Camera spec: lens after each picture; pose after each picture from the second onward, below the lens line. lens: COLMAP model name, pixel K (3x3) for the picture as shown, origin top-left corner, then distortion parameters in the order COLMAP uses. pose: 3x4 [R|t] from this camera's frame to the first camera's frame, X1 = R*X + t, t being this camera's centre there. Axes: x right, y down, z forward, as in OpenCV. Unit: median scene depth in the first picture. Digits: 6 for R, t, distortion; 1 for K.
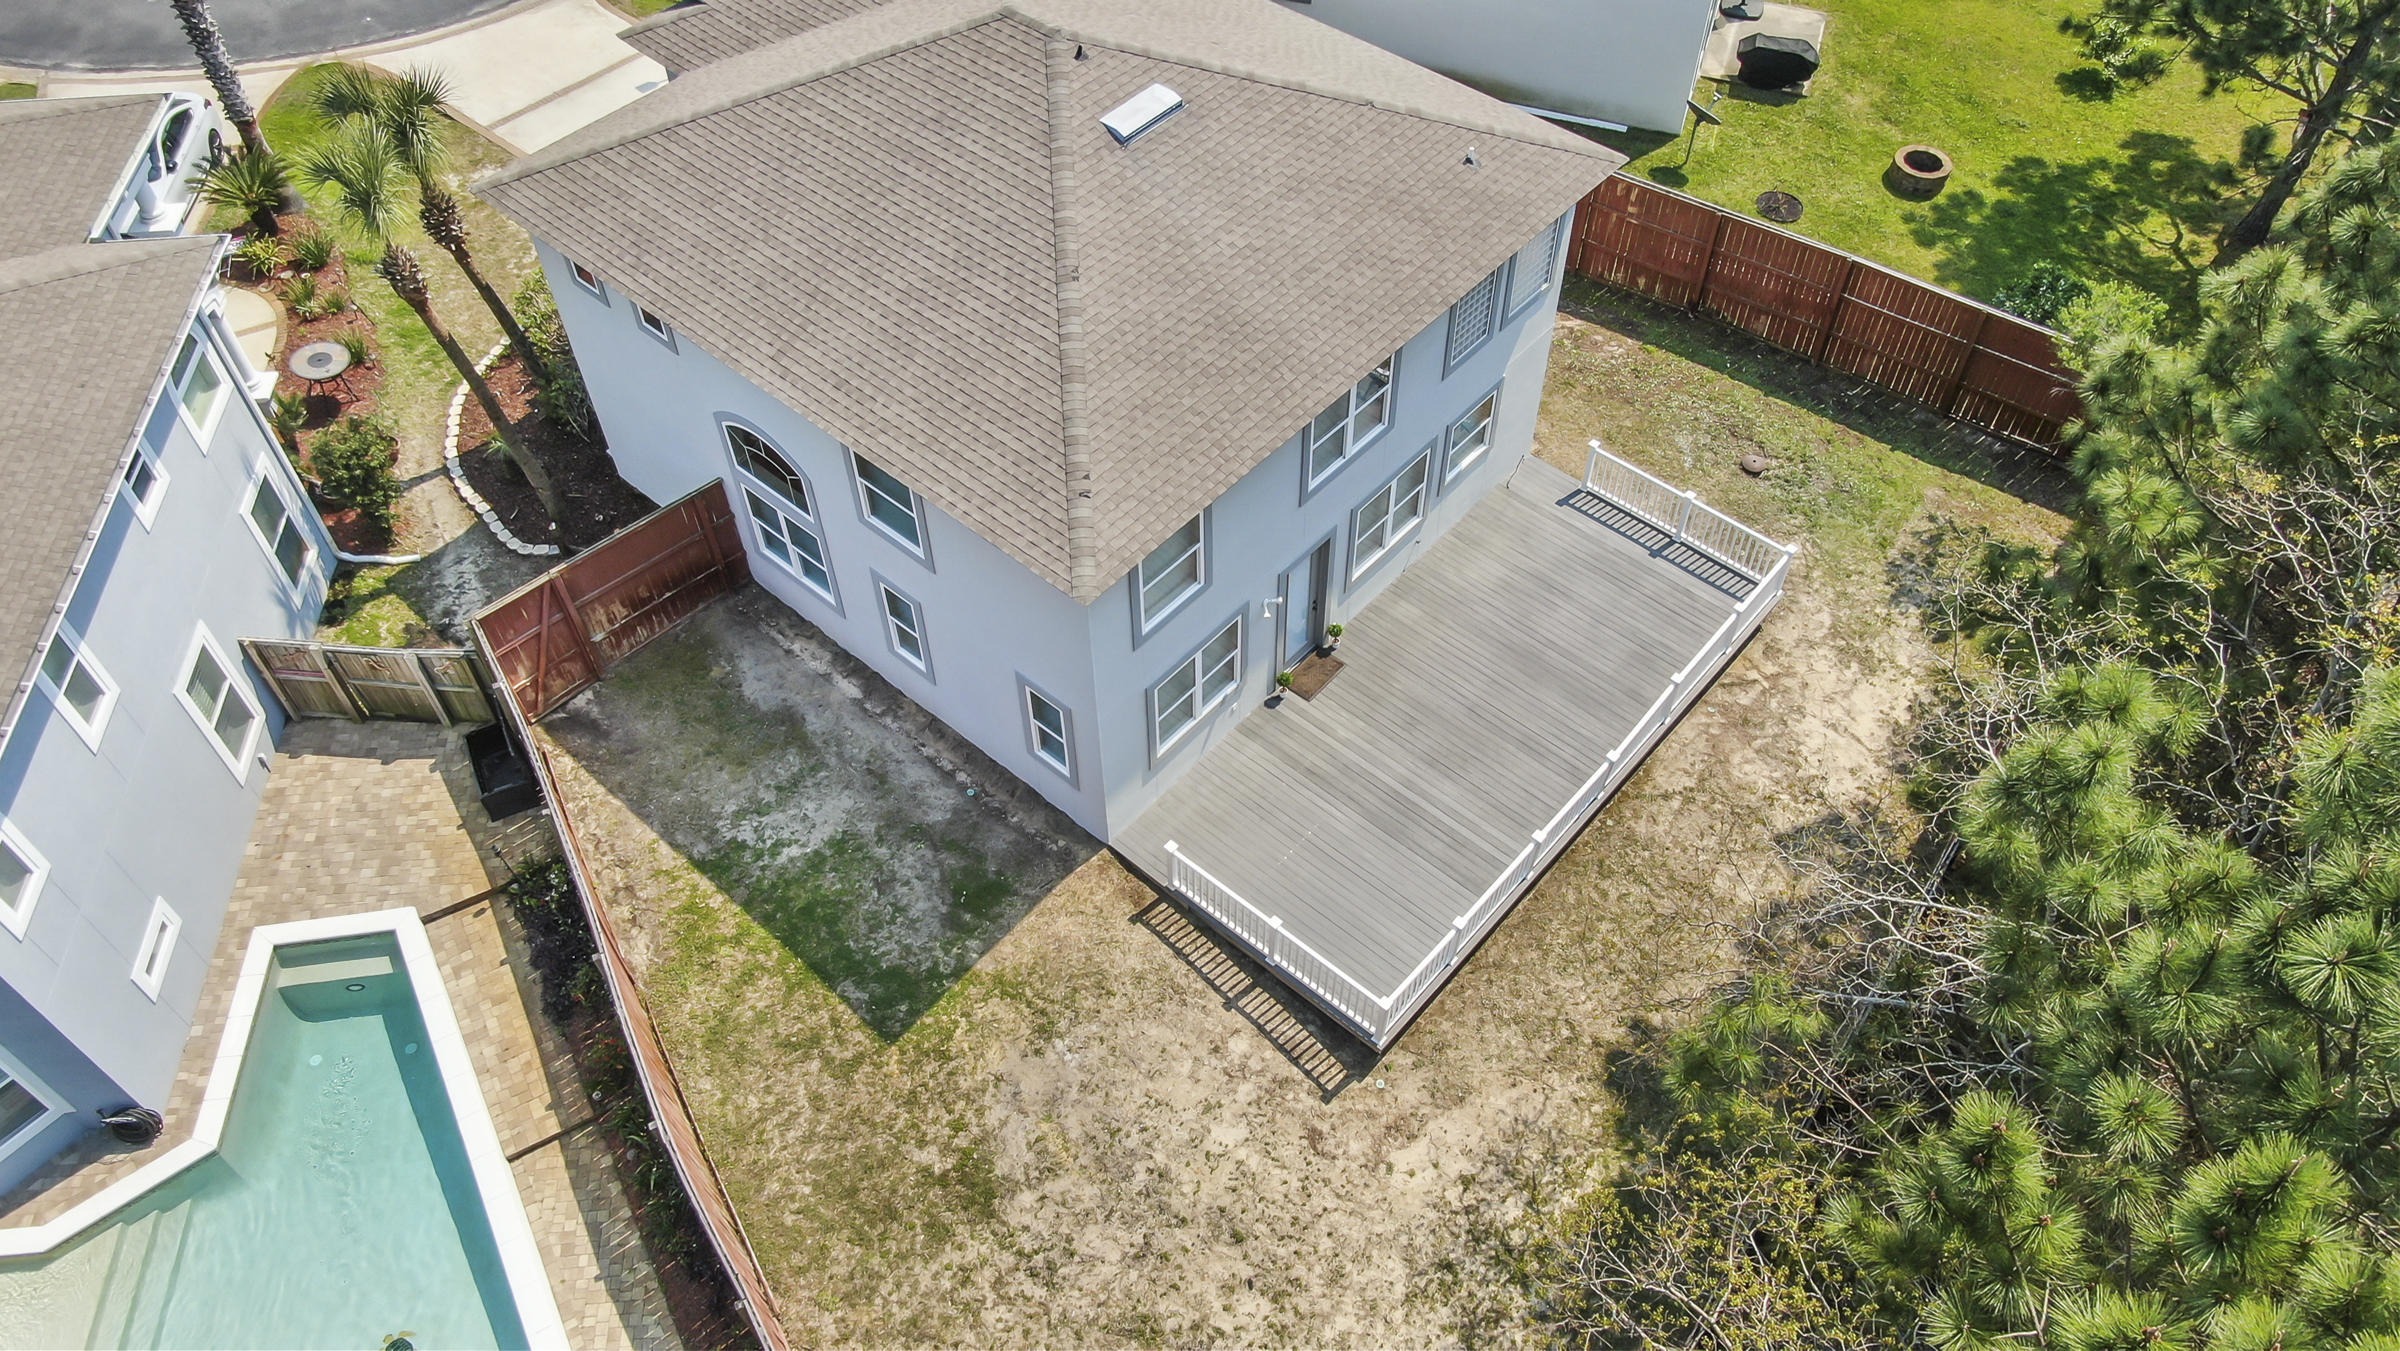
lens RADIAL K [[1739.6, 0, 1199.1], [0, 1739.6, 669.4], [0, 0, 1]] dist [-0.016500, 0.005220]
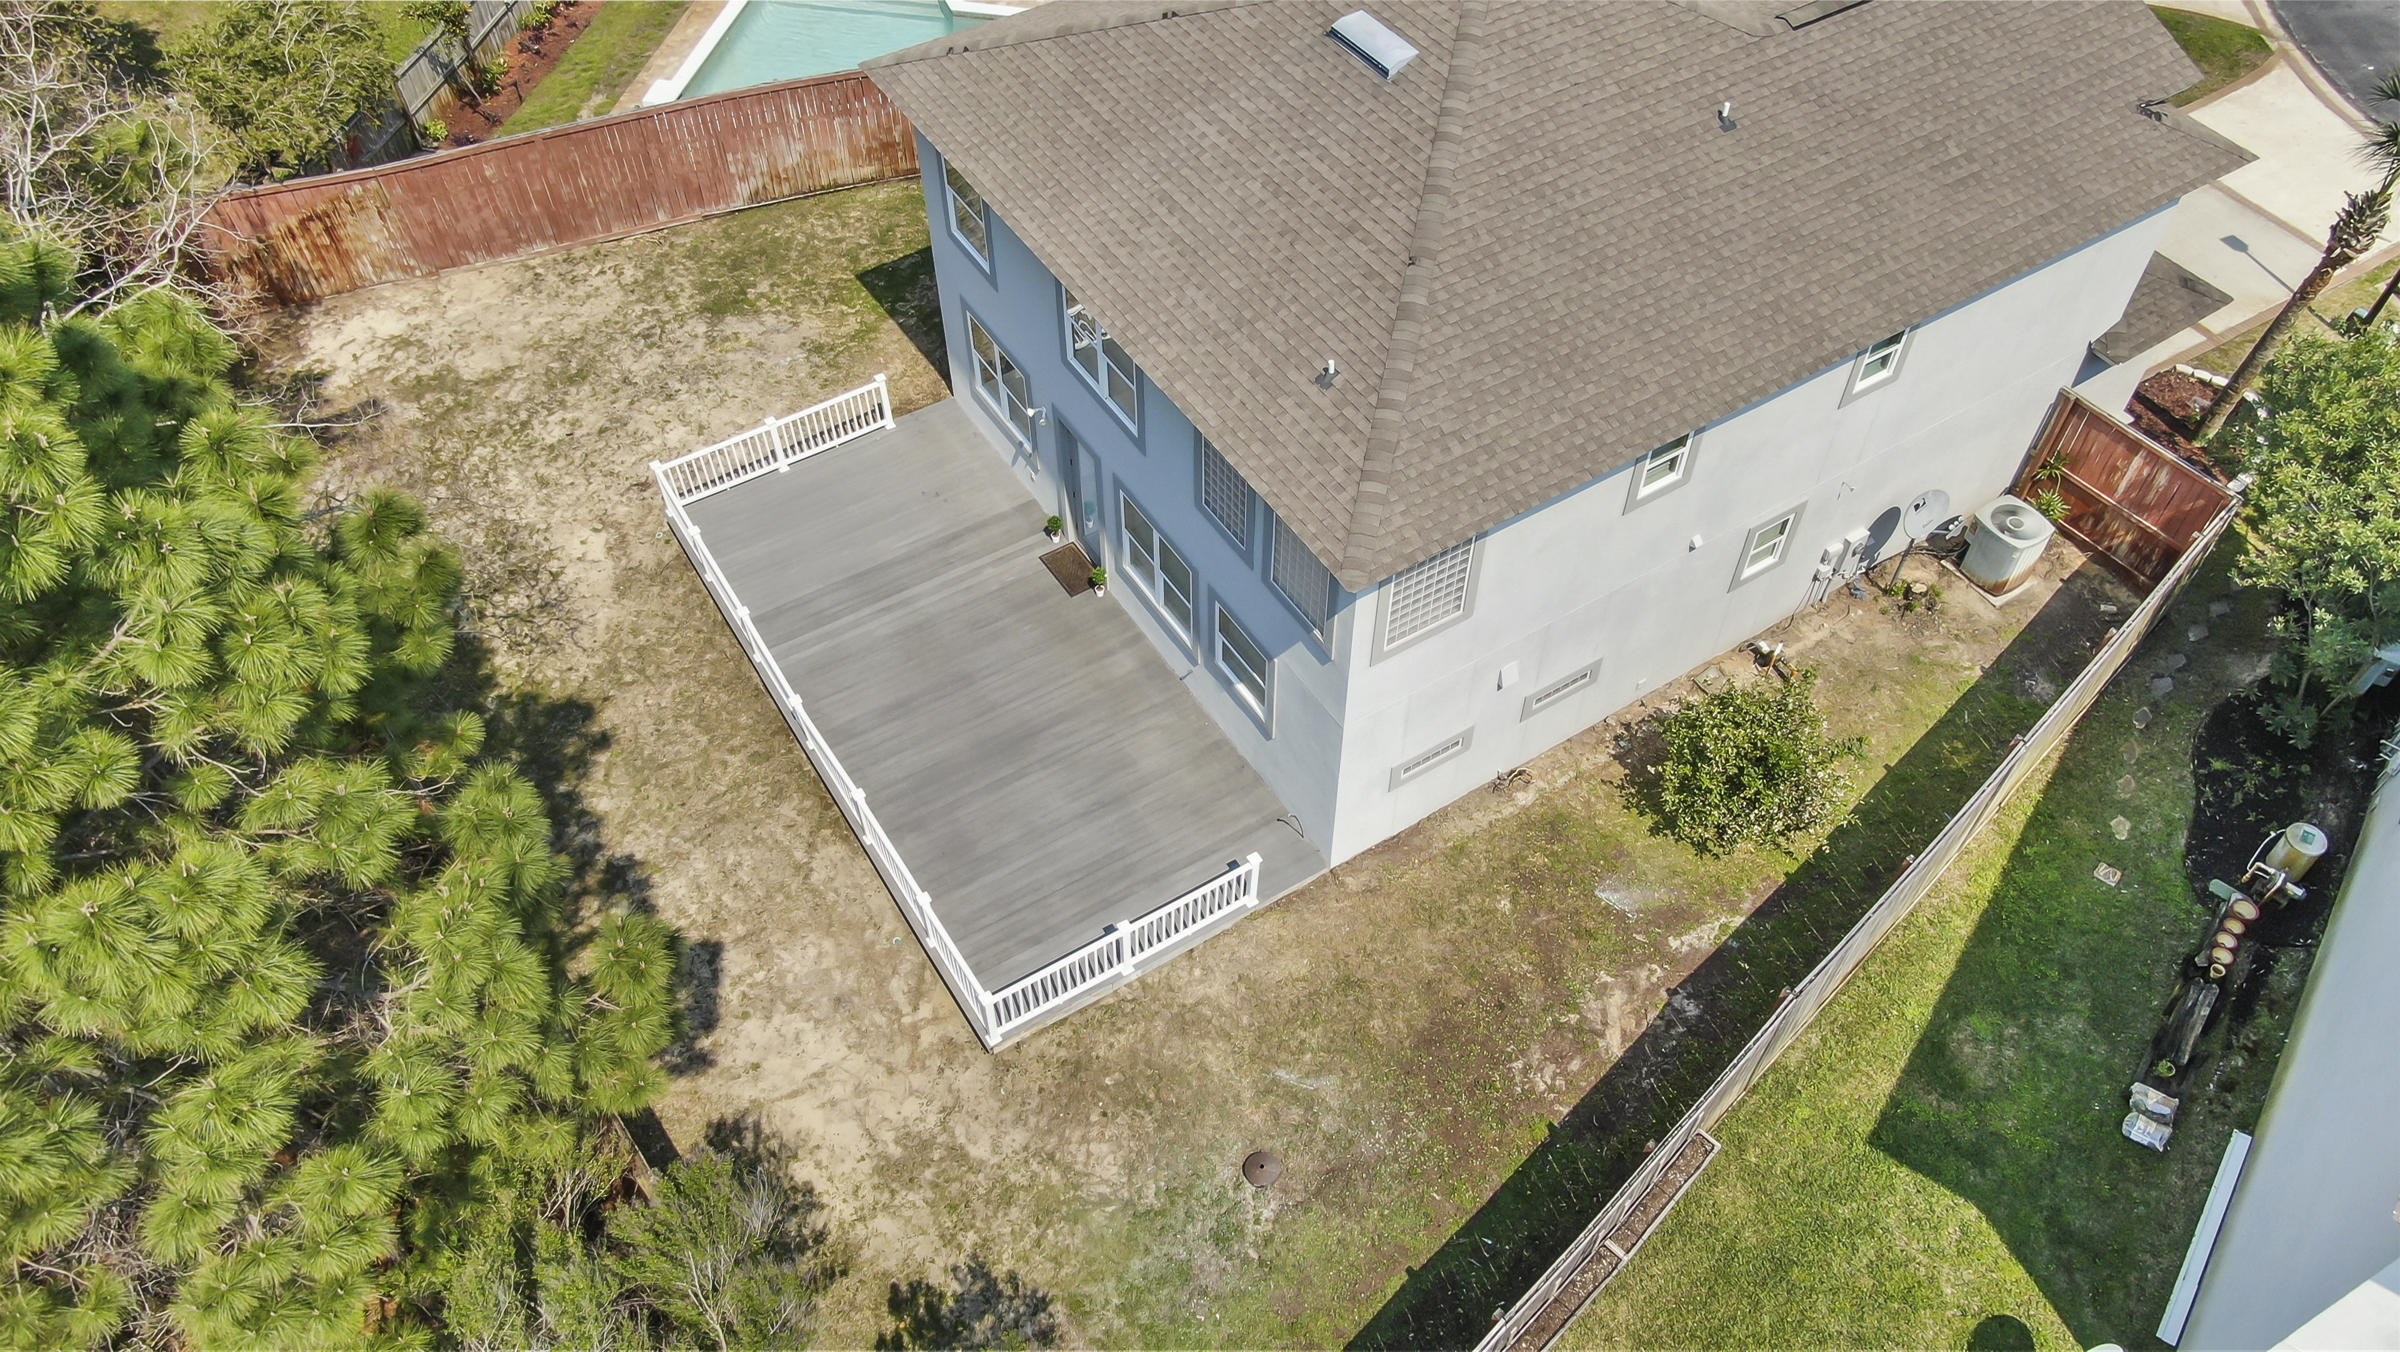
lens RADIAL K [[1739.6, 0, 1199.1], [0, 1739.6, 669.9], [0, 0, 1]] dist [-0.016500, 0.005220]
pose [[-0.288624, 0.740367, -0.607085, 0.733504], [-0.731266, 0.238822, 0.638916, -0.710499], [0.618018, 0.628347, 0.472475, 0.692087]]
